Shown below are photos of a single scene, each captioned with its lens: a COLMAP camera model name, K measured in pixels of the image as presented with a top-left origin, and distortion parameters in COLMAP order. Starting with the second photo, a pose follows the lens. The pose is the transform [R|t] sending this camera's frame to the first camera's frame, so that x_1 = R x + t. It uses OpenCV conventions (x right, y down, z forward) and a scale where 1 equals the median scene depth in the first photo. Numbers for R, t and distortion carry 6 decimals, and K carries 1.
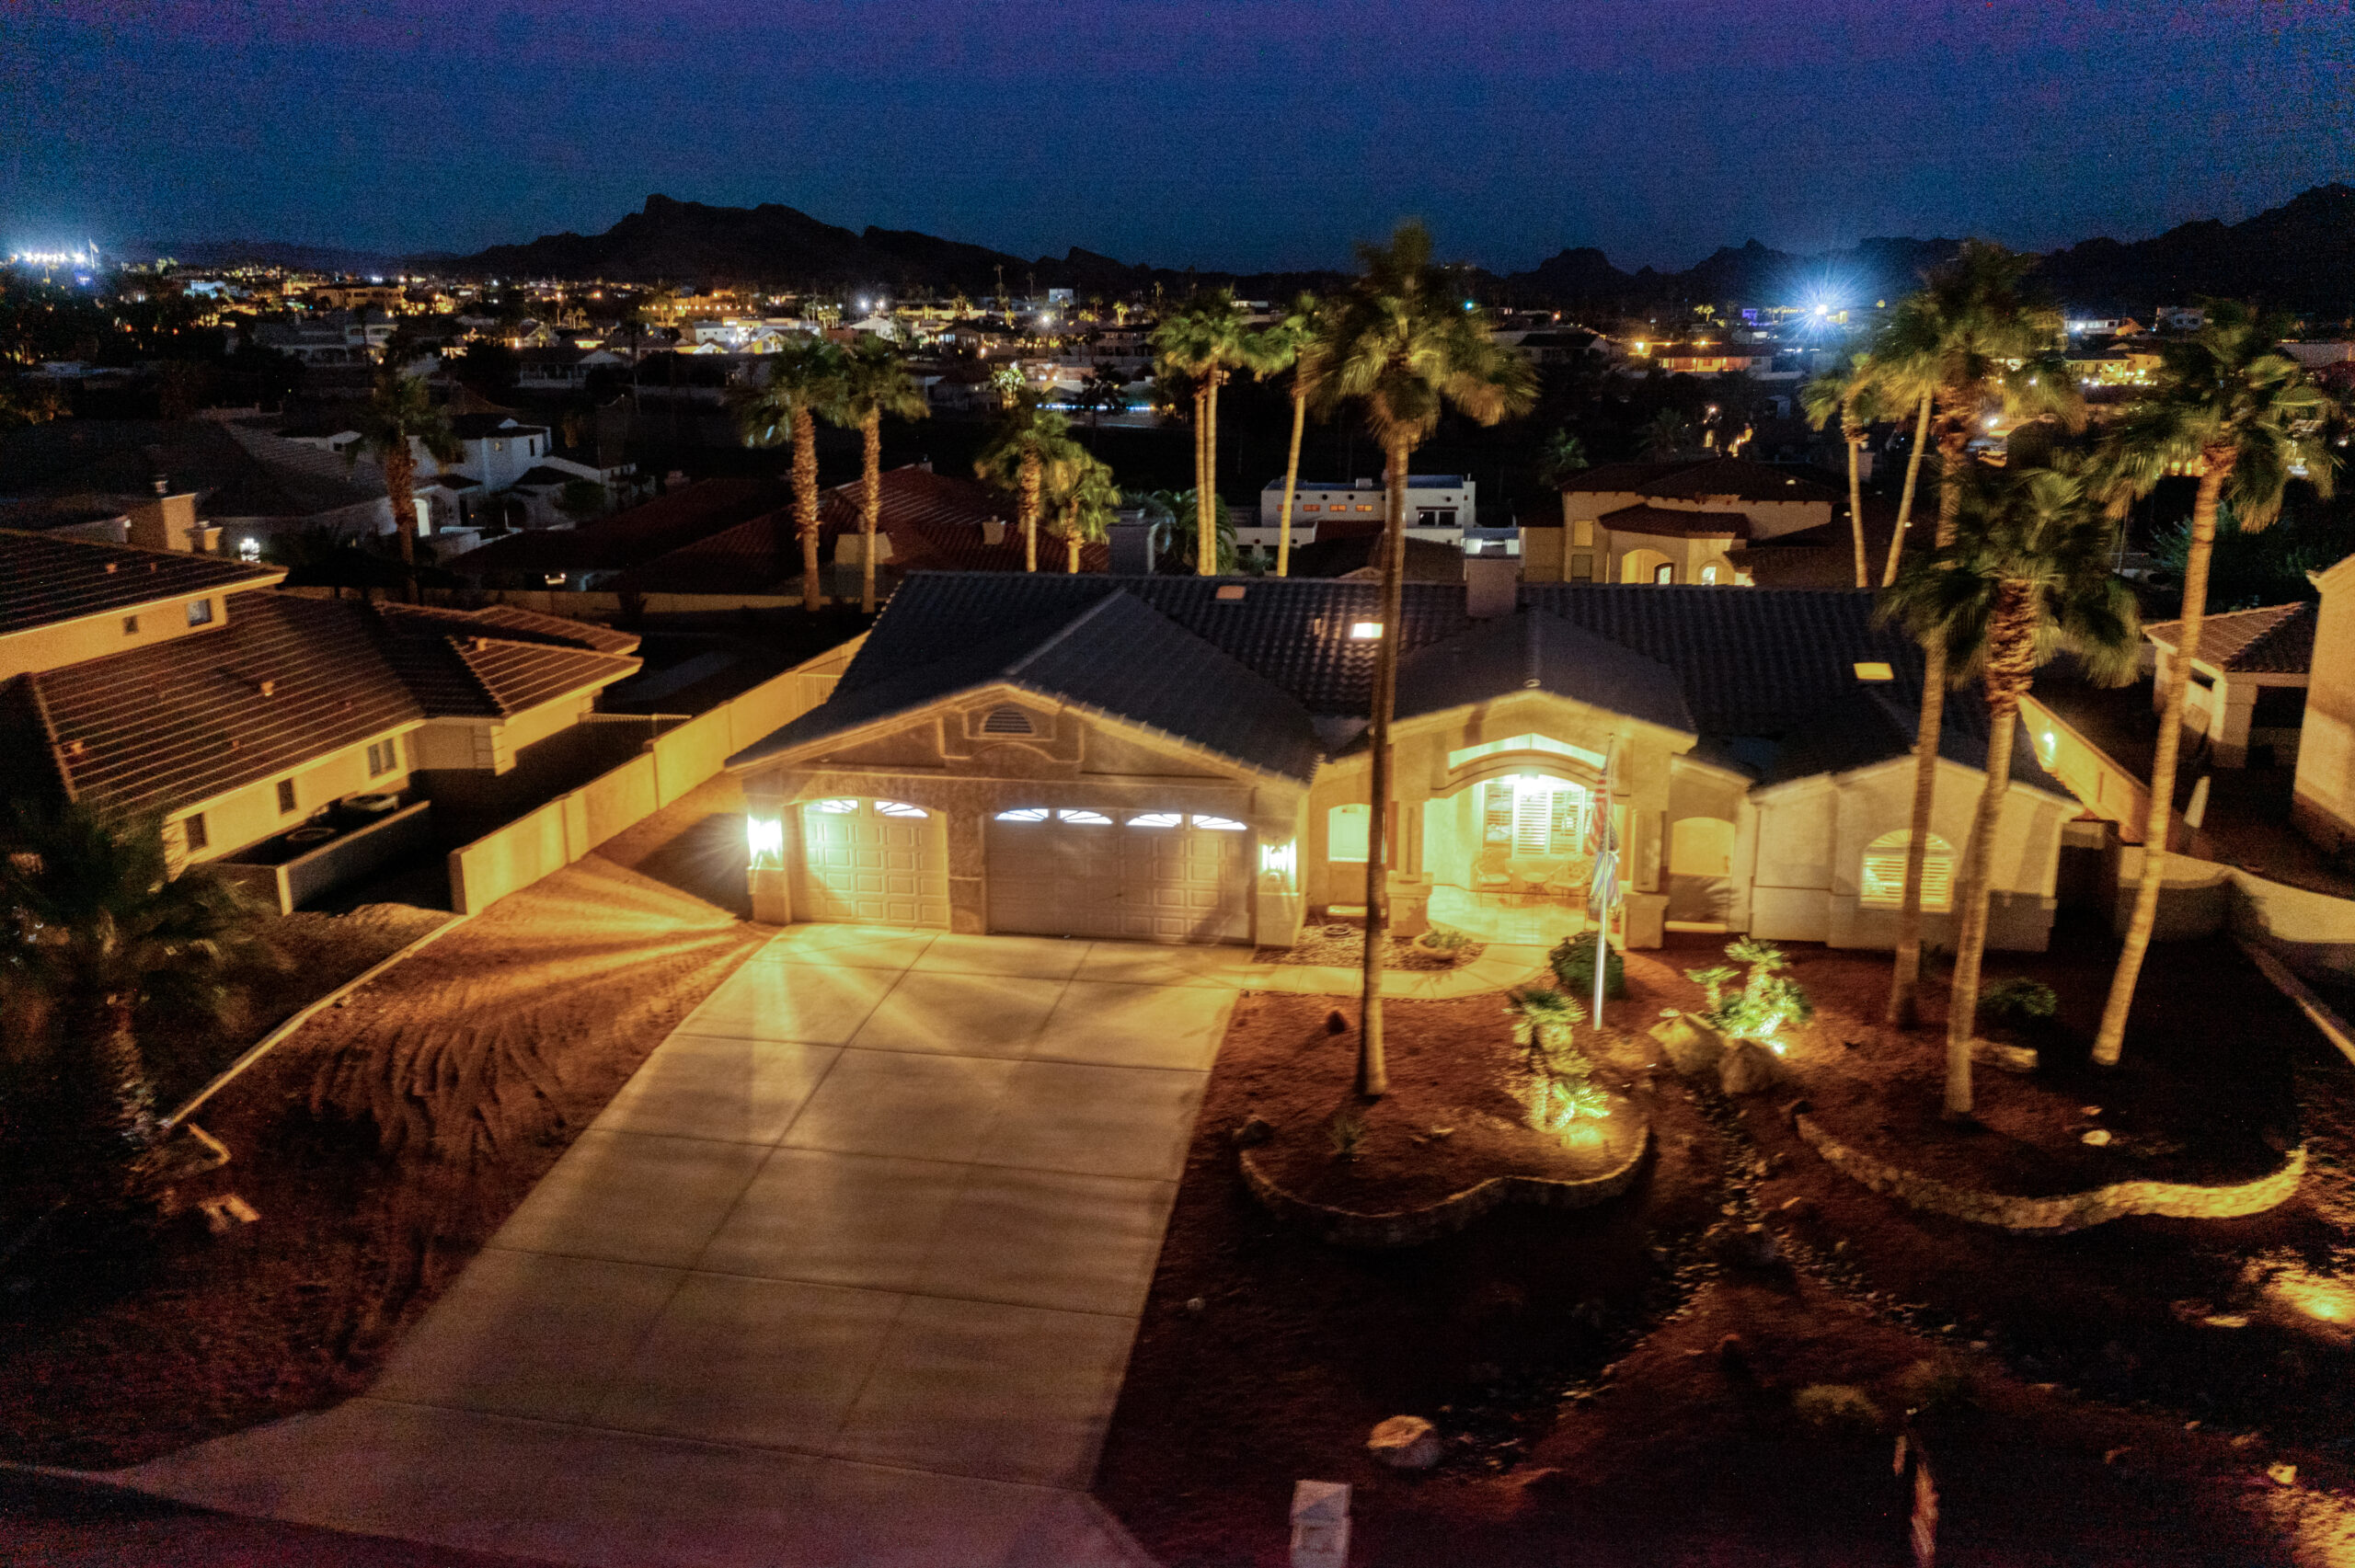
lens RADIAL K [[1919.6, 0, 1177.5], [0, 1919.6, 784.0], [0, 0, 1]] dist [-0.001236, 0.002225]
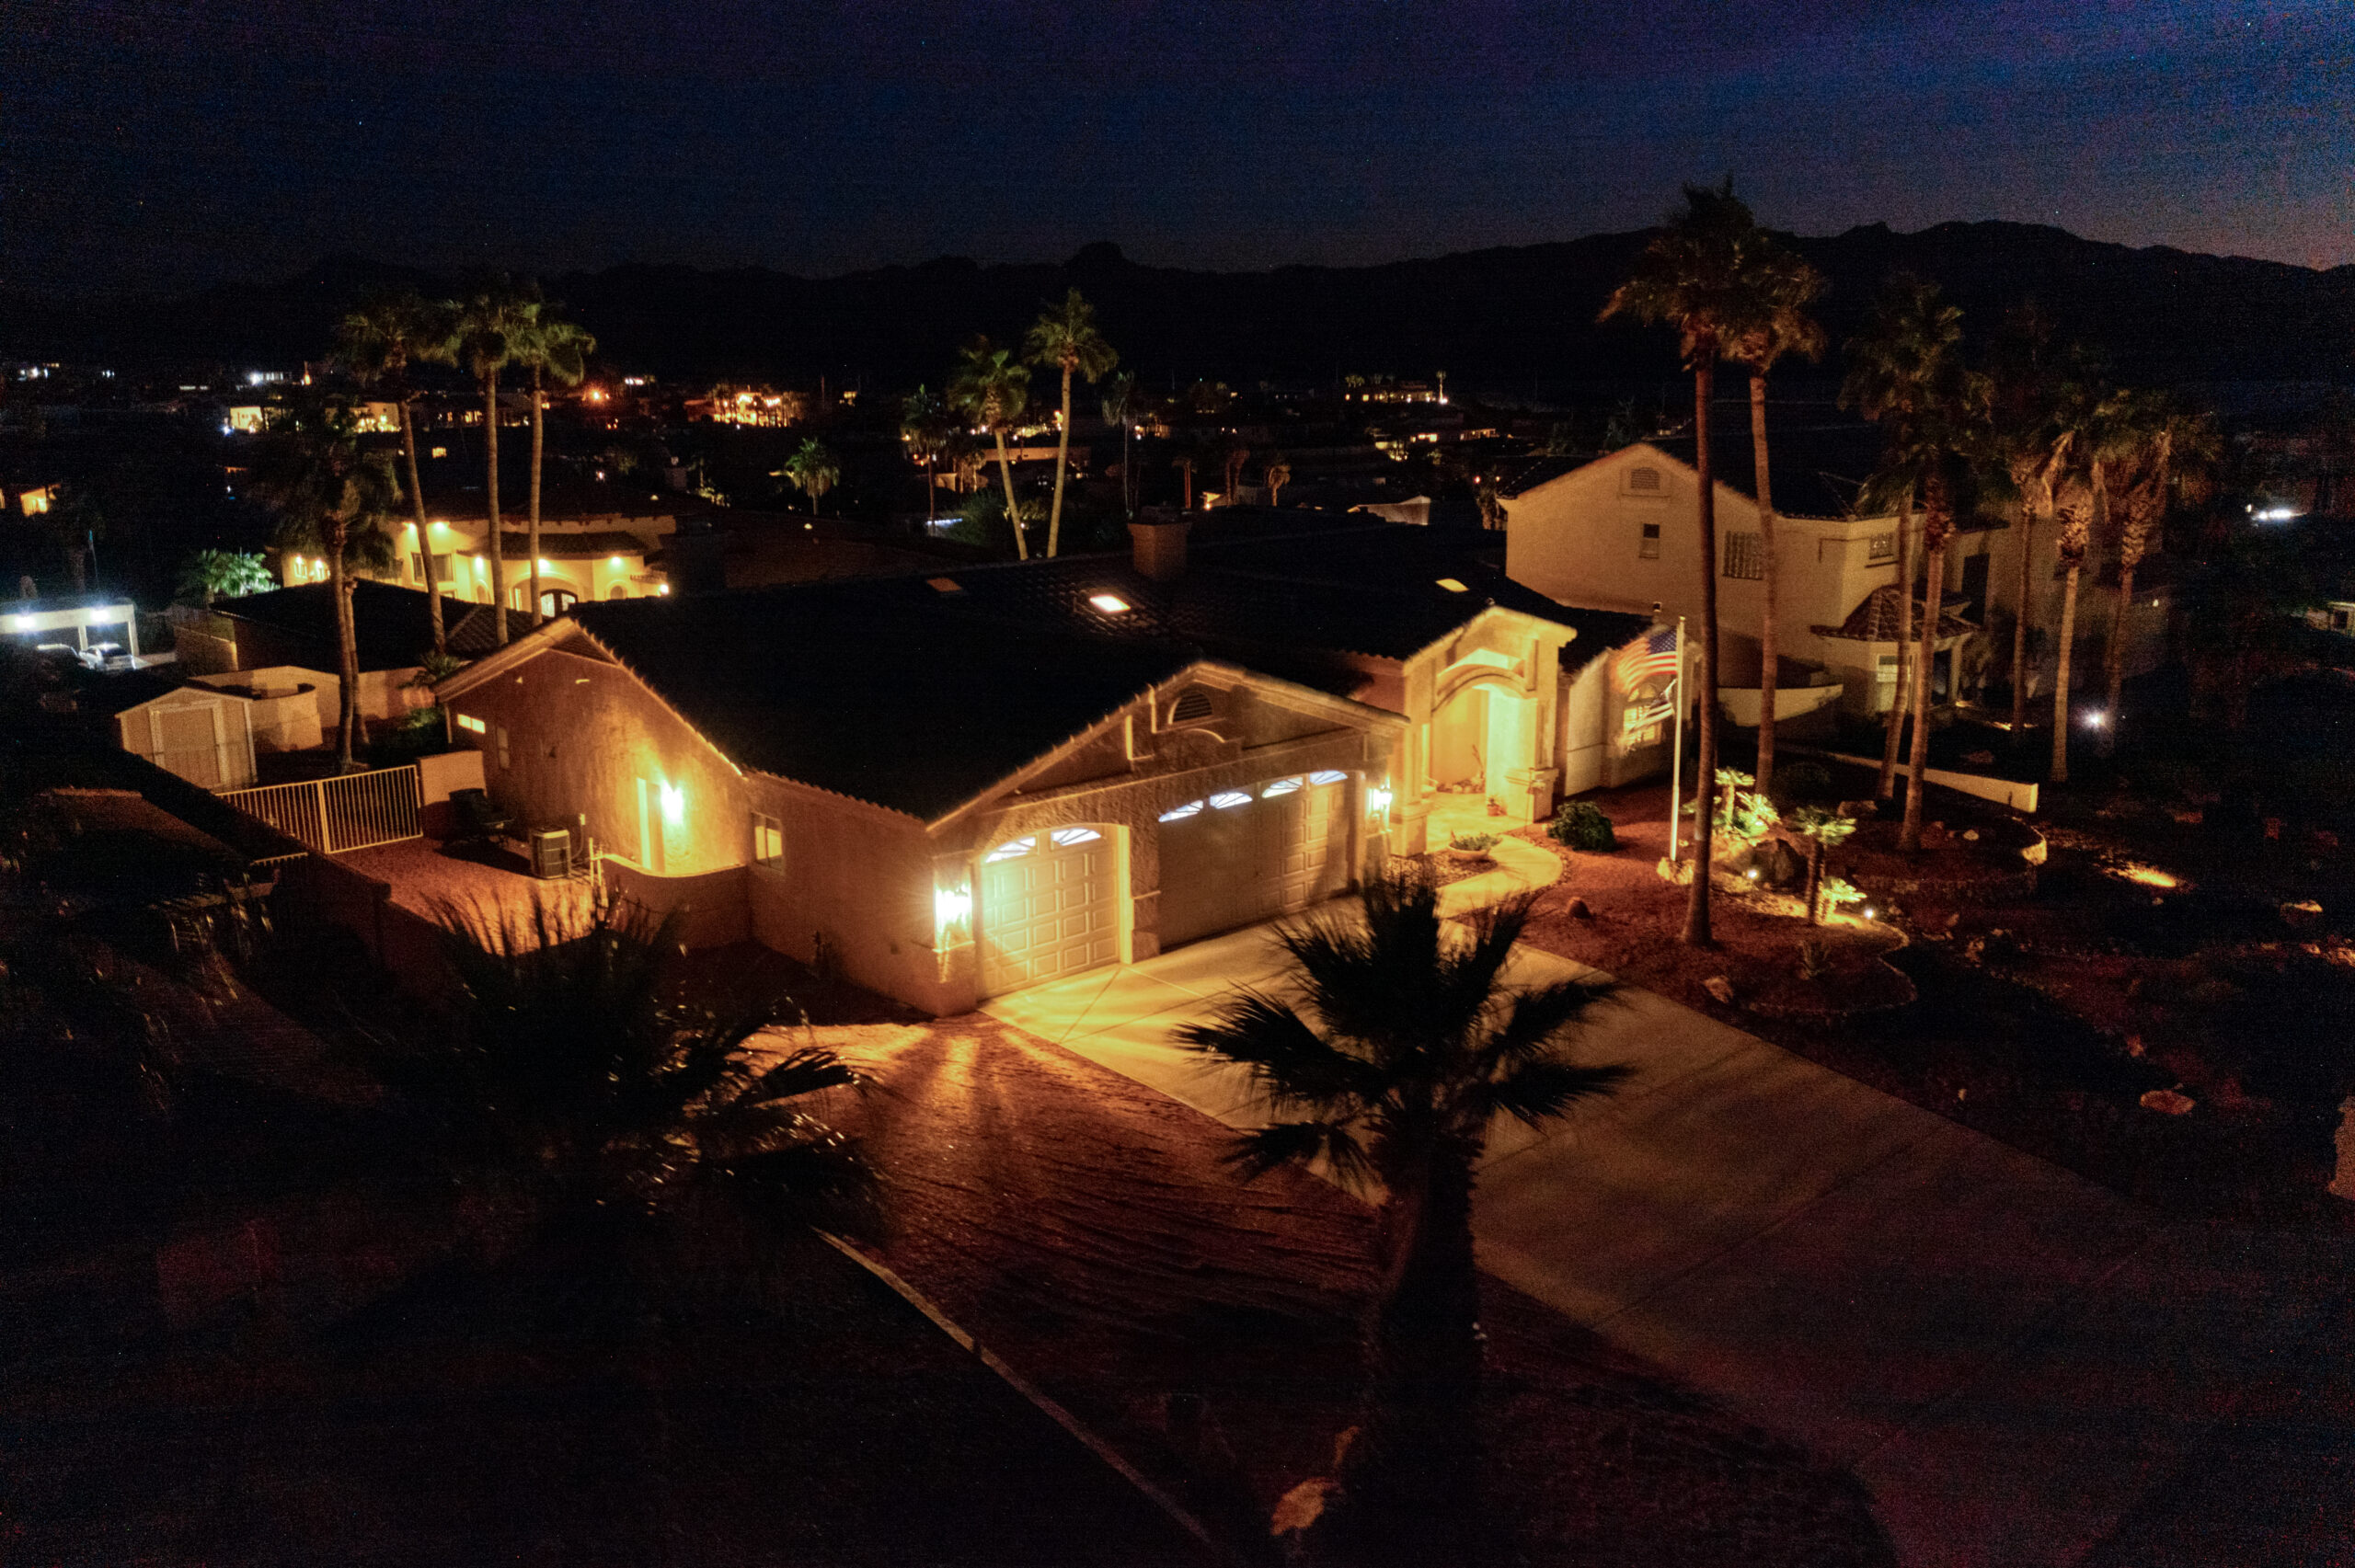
lens RADIAL K [[1902.4, 0, 1177.5], [0, 1902.4, 784.0], [0, 0, 1]] dist [0.007096, 0.008210]
pose [[0.579356, -0.173899, 0.796307, -0.804795], [0.197402, 0.977826, 0.069919, -0.060230], [-0.790809, 0.116685, 0.600838, 0.466276]]
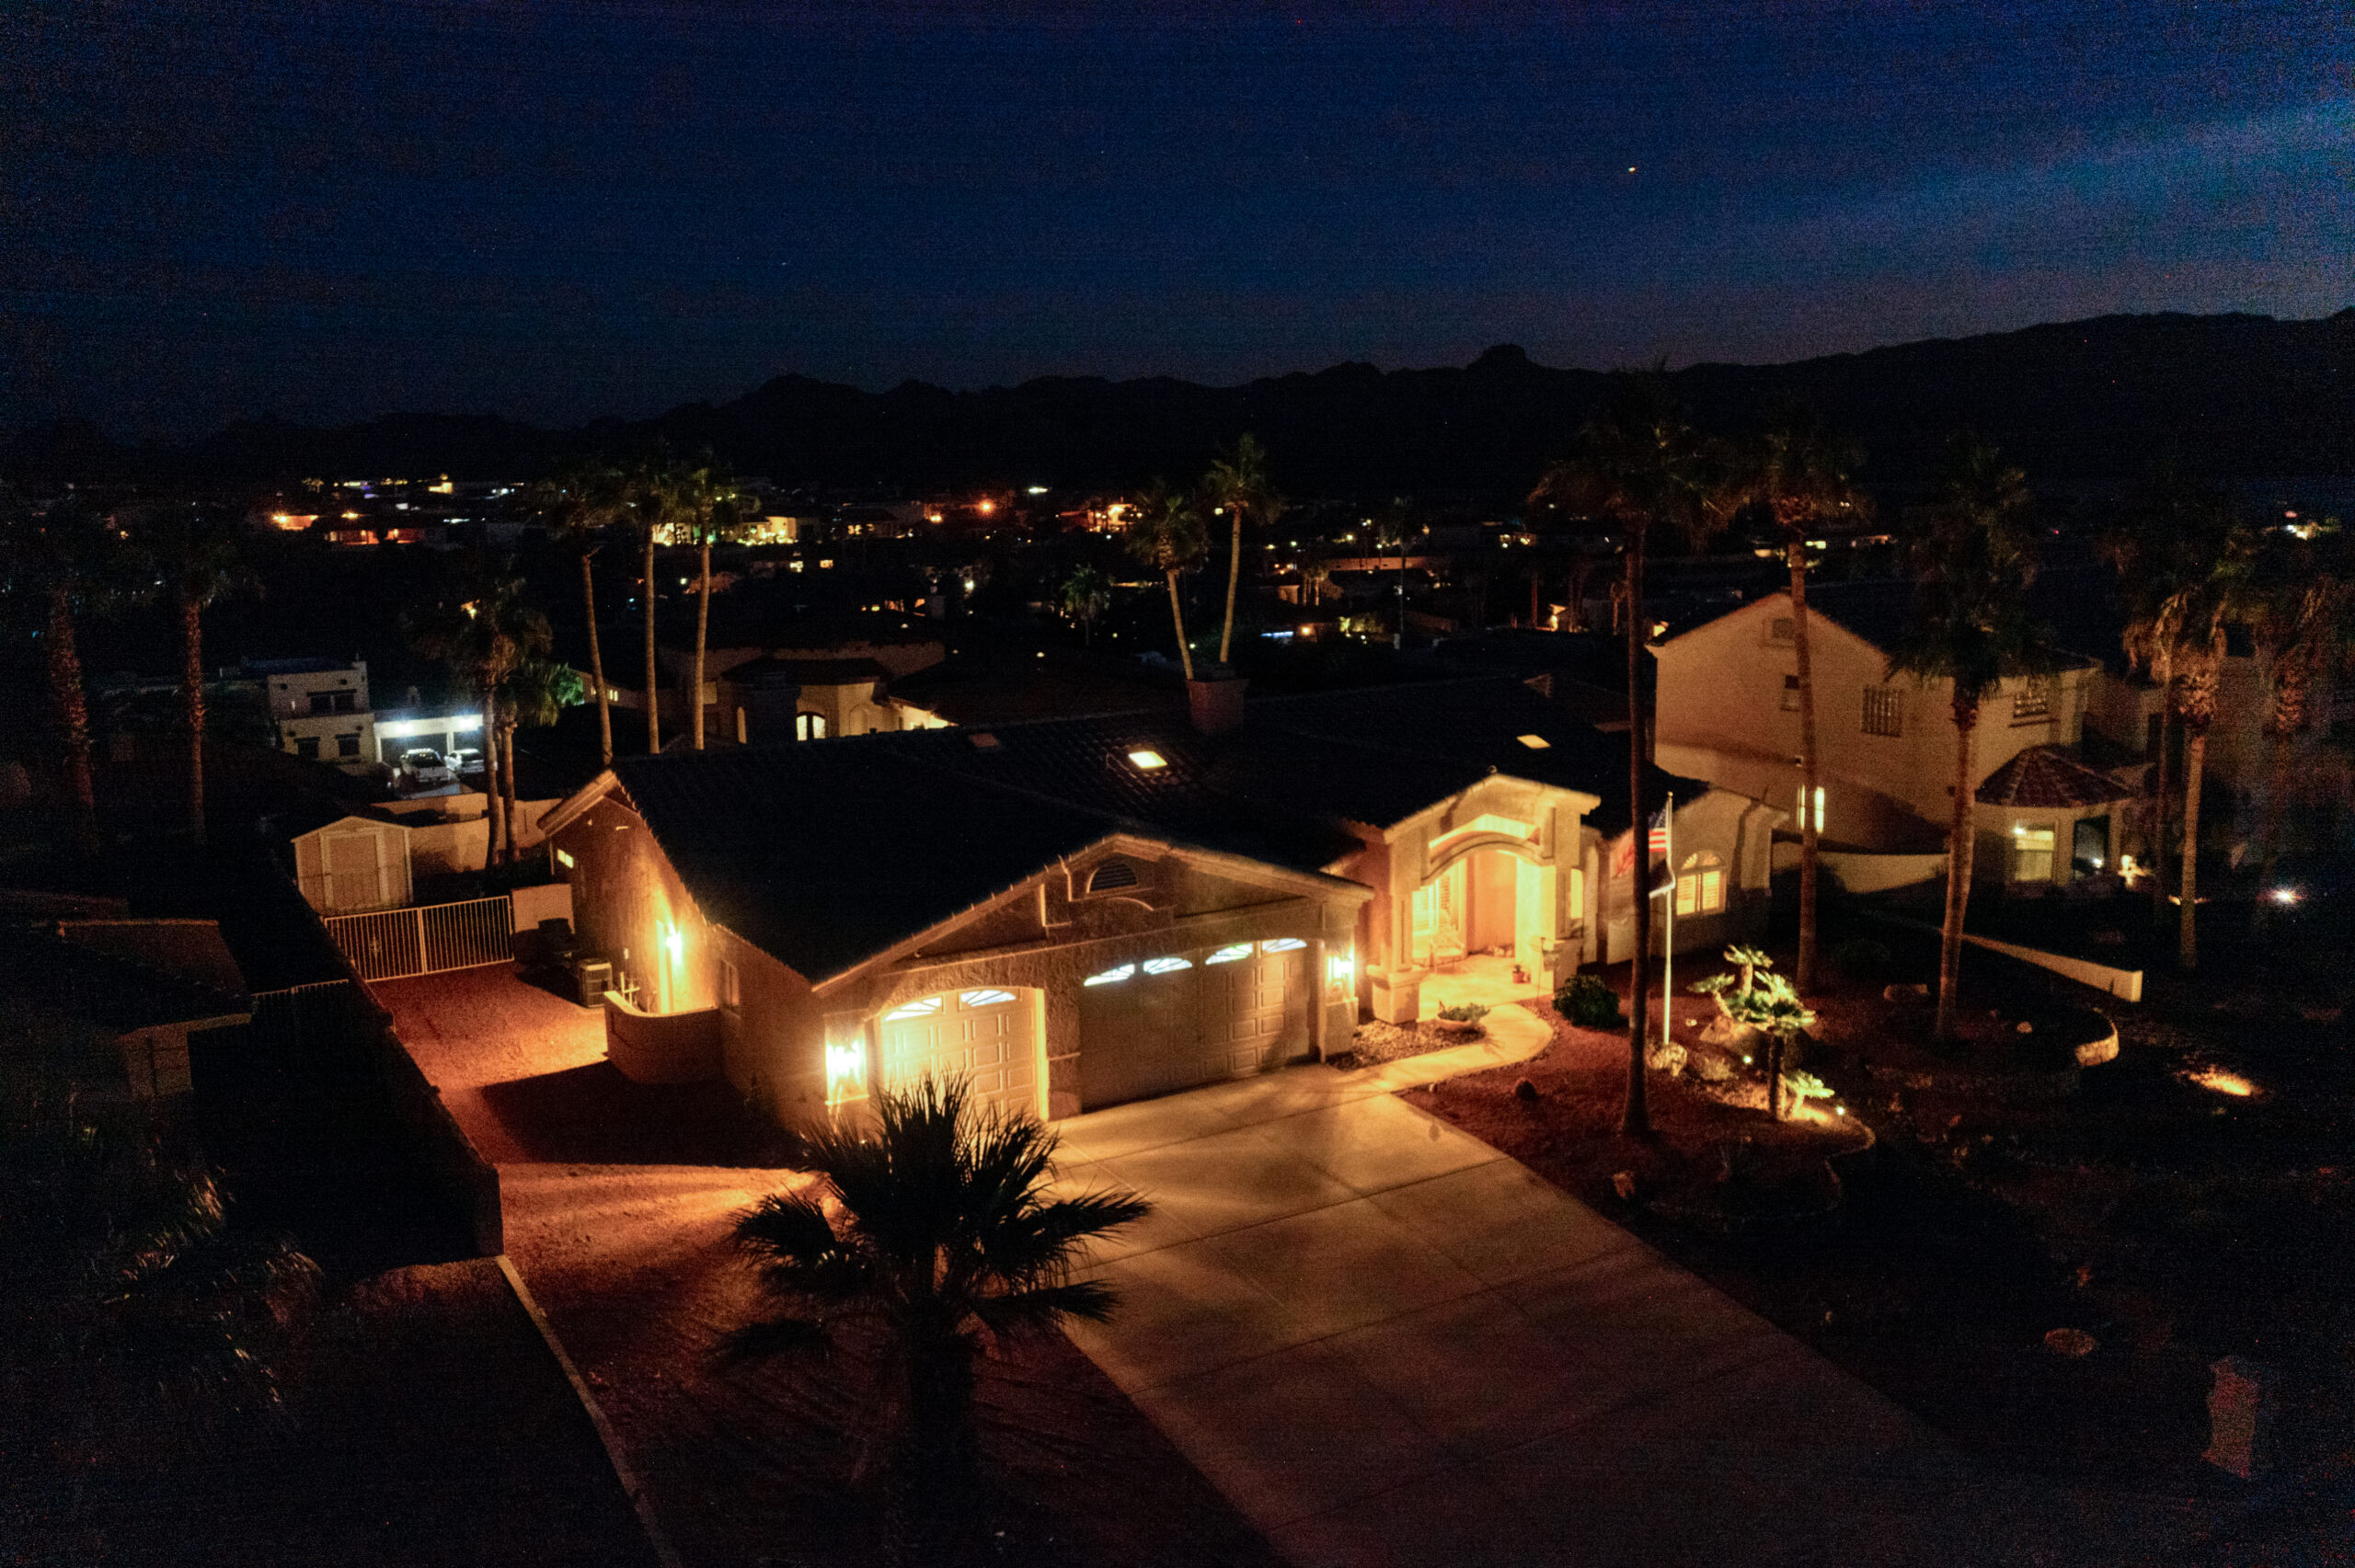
lens RADIAL K [[1919.6, 0, 1177.5], [0, 1919.6, 784.0], [0, 0, 1]] dist [-0.001236, 0.002225]
pose [[0.735985, -0.115714, 0.667035, -0.678666], [0.173959, 0.984526, -0.021151, -0.050869], [-0.654266, 0.131604, 0.744726, 0.272177]]
